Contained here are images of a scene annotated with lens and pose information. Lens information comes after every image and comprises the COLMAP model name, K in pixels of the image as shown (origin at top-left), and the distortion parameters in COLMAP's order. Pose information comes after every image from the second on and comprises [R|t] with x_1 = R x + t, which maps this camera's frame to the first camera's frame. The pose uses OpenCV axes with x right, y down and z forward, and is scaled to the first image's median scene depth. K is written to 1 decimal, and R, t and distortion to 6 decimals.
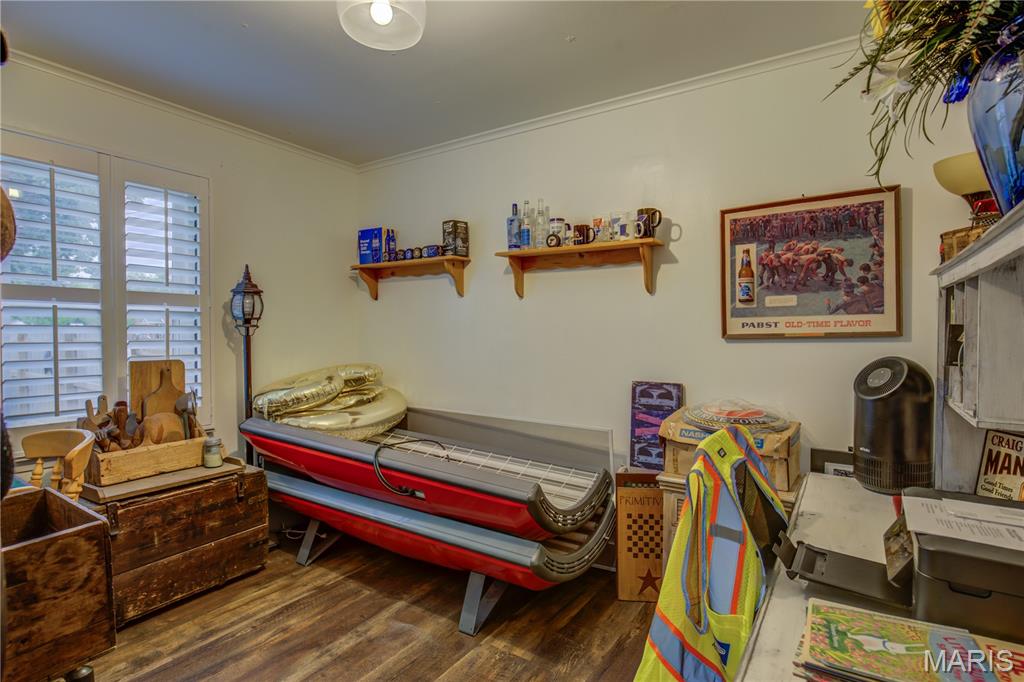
lens RADIAL K [[520.0, 0, 512.3], [0, 520.0, 342.3], [0, 0, 1]] dist [-0.003103, -0.000587]
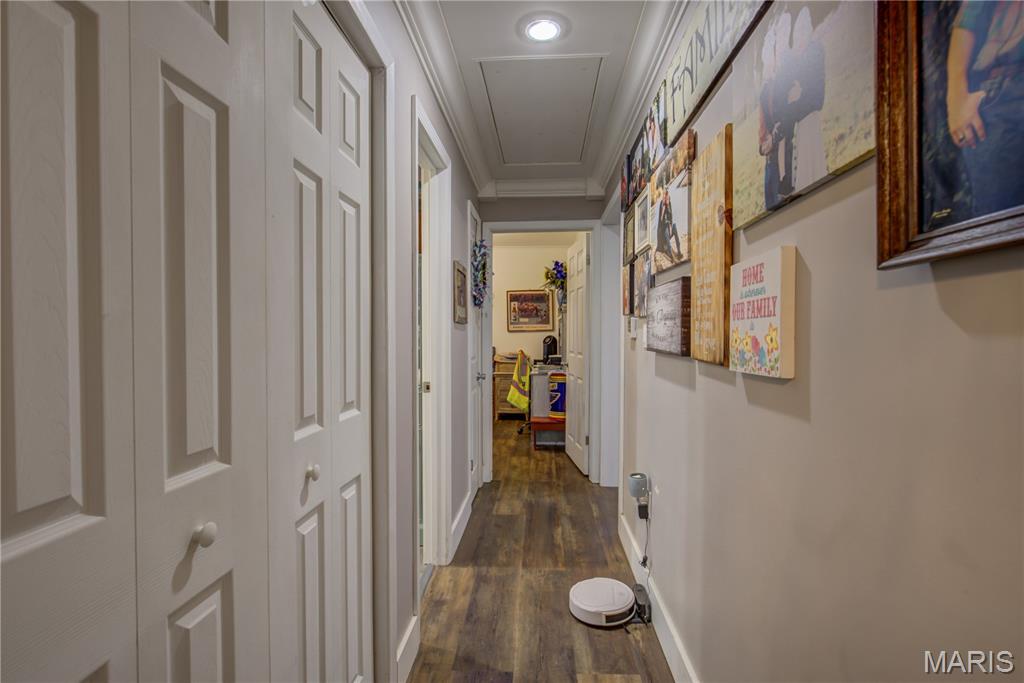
lens RADIAL K [[473.4, 0, 511.3], [0, 473.4, 338.9], [0, 0, 1]] dist [-0.003239, 0.000511]
pose [[0.867530, -0.007569, 0.497327, -1.073076], [0.005575, 0.999969, 0.005494, 0.023043], [-0.497353, -0.001993, 0.867546, -1.604260]]
